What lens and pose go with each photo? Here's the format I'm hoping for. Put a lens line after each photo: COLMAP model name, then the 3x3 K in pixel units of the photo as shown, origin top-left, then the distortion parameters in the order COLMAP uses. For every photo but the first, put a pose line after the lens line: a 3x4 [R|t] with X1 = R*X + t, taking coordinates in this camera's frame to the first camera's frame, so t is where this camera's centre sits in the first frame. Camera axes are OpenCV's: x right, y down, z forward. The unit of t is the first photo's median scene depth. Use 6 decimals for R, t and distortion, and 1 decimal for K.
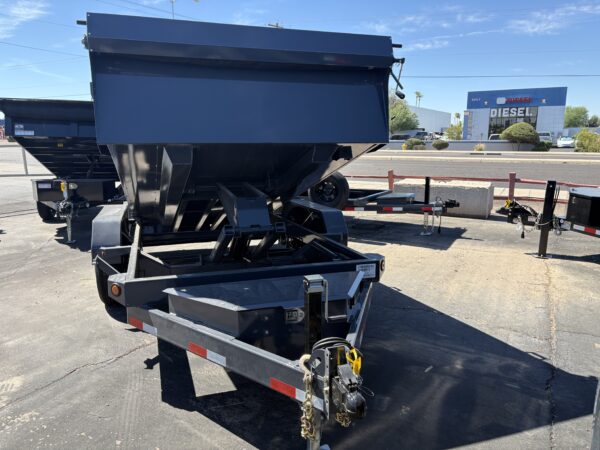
lens RADIAL K [[450.5, 0, 301.7], [0, 450.5, 225.3], [0, 0, 1]] dist [0.056207, -0.007834]
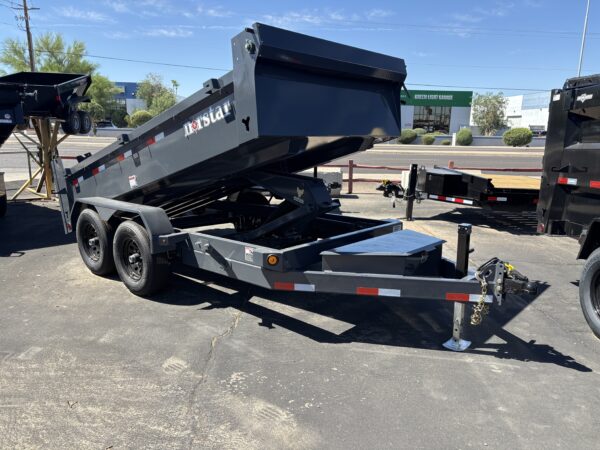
lens RADIAL K [[450.5, 0, 303.1], [0, 450.5, 226.1], [0, 0, 1]] dist [0.056207, -0.007834]
pose [[0.867547, -0.086180, 0.489832, -0.461894], [0.074314, 0.996278, 0.043666, 0.004325], [-0.491772, -0.001482, 0.870723, -0.030251]]
